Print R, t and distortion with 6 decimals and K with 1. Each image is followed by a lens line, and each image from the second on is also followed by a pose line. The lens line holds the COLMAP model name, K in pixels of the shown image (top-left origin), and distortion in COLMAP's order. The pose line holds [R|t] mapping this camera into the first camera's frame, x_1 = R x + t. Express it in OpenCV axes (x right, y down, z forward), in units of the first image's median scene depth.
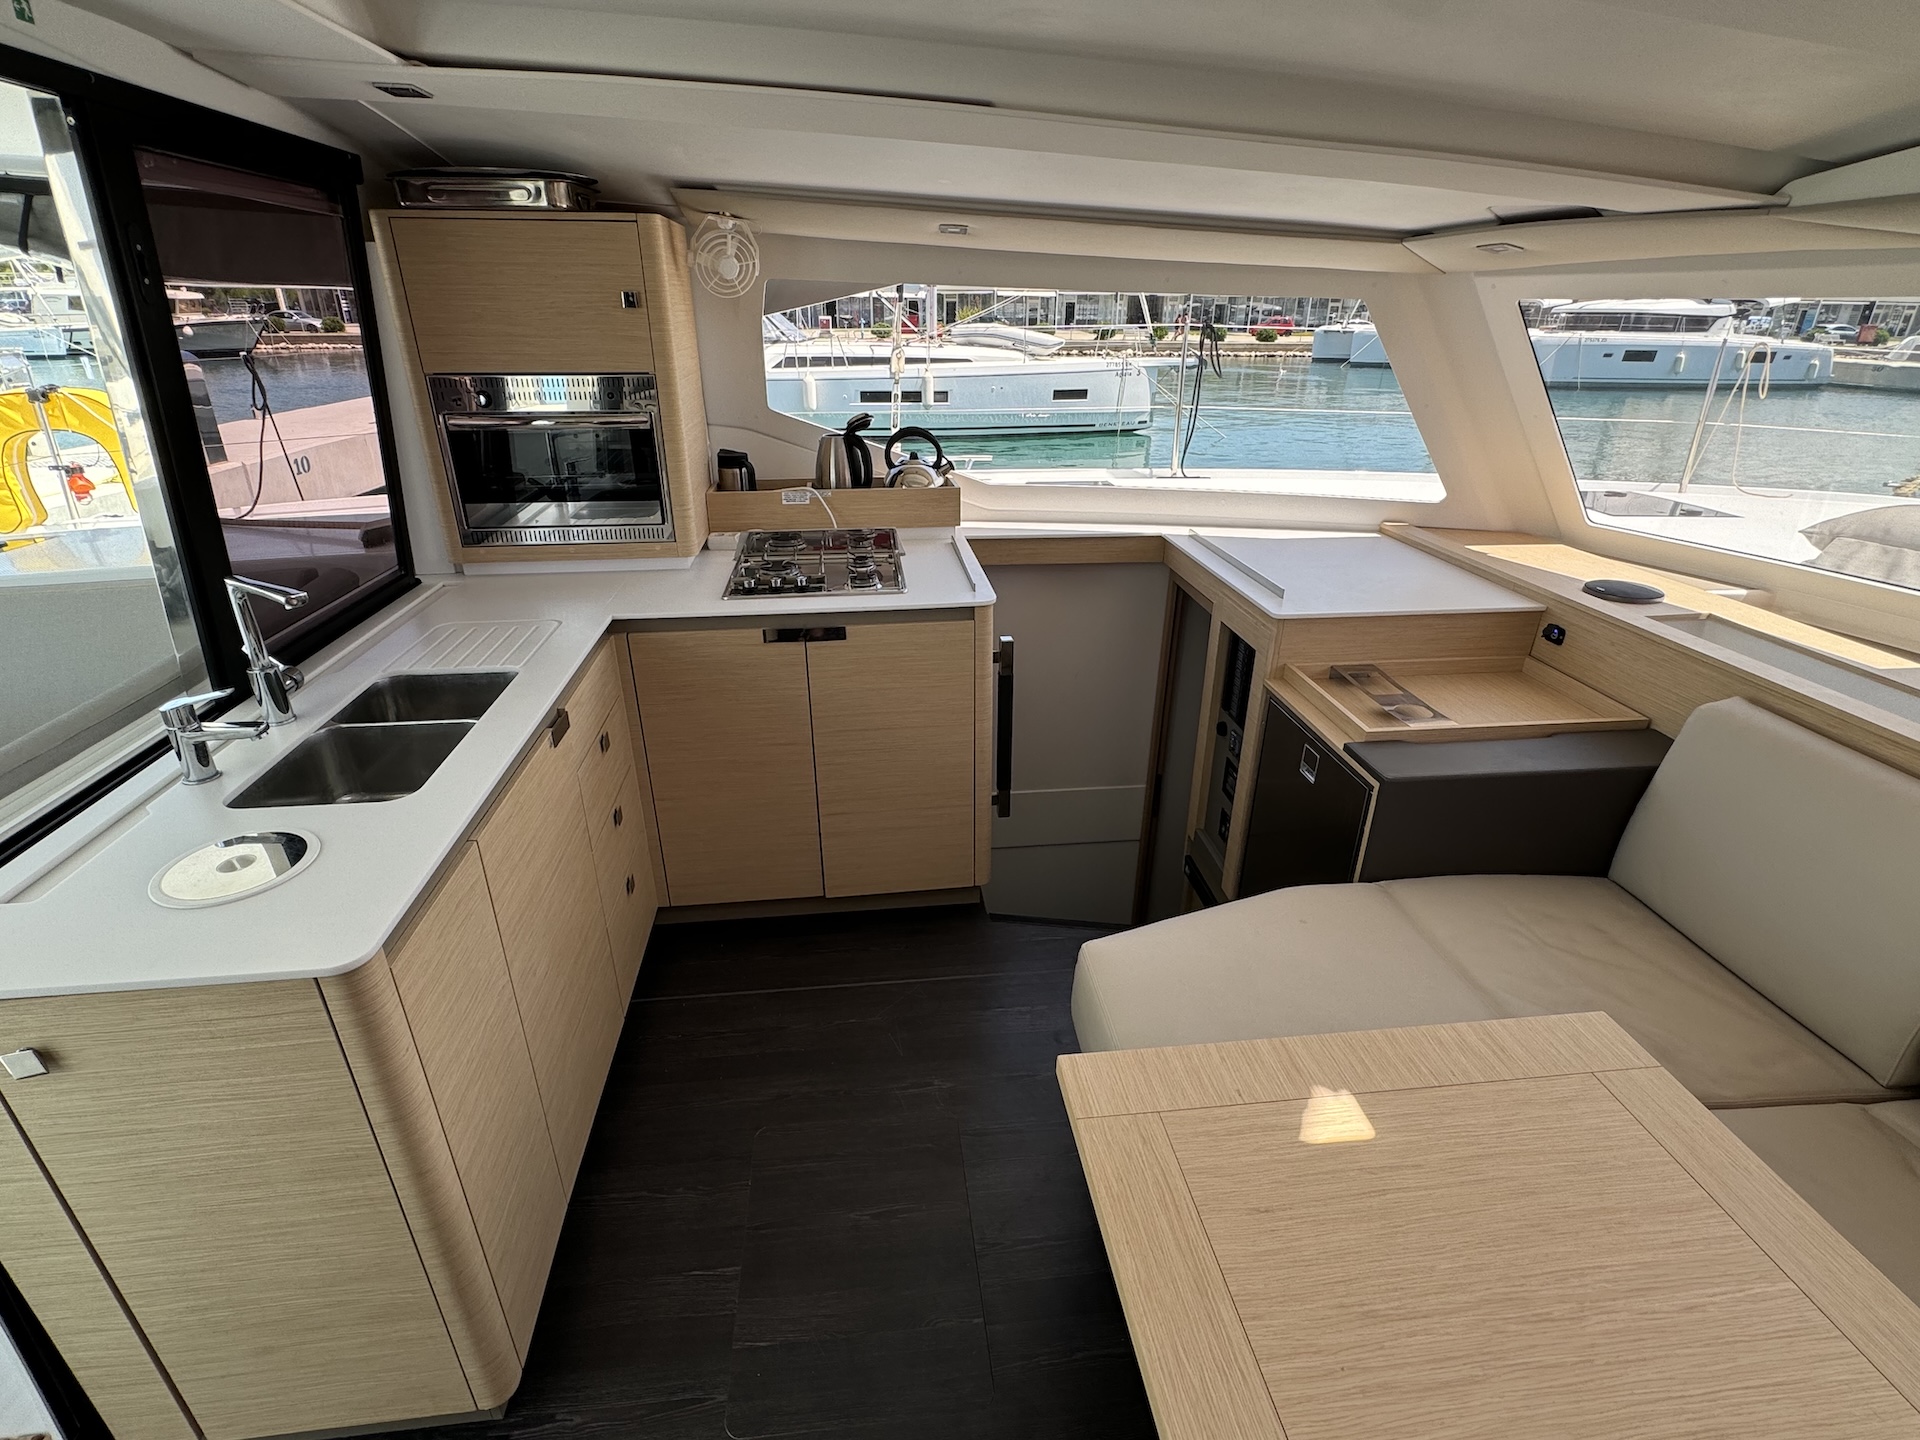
lens RADIAL K [[911.5, 0, 960.5], [0, 911.5, 721.9], [0, 0, 1]] dist [0.001704, 0.000504]
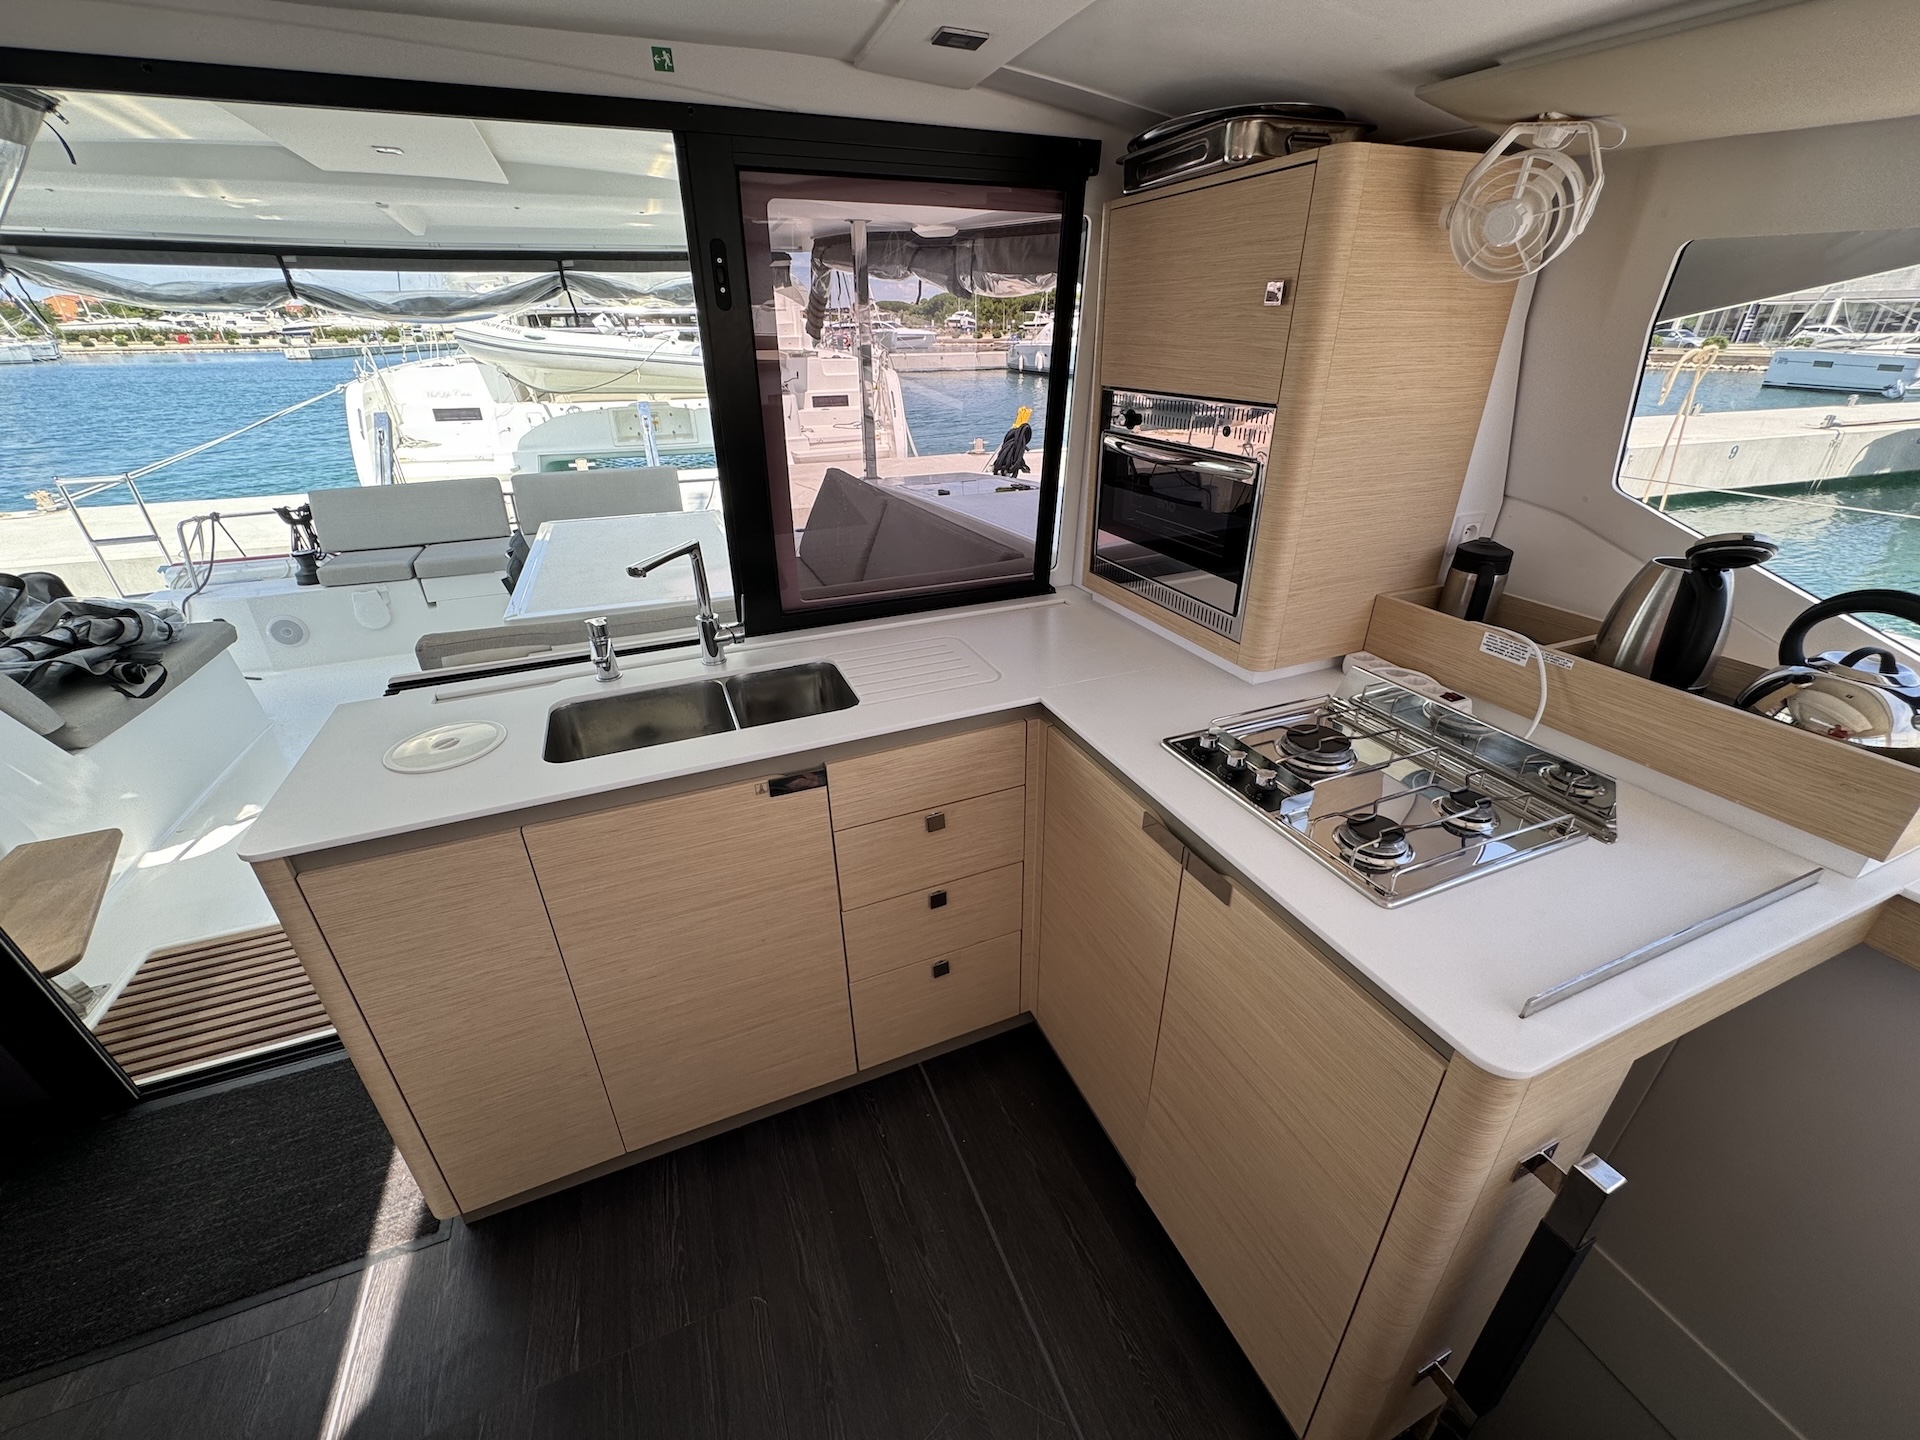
lens RADIAL K [[771.1, 0, 962.4], [0, 771.1, 722.1], [0, 0, 1]] dist [-0.003868, -0.000195]
pose [[0.281585, 0.425609, -0.859981, 0.184609], [-0.390244, 0.869573, 0.302578, -0.267761], [0.876595, 0.250400, 0.410950, 0.639949]]
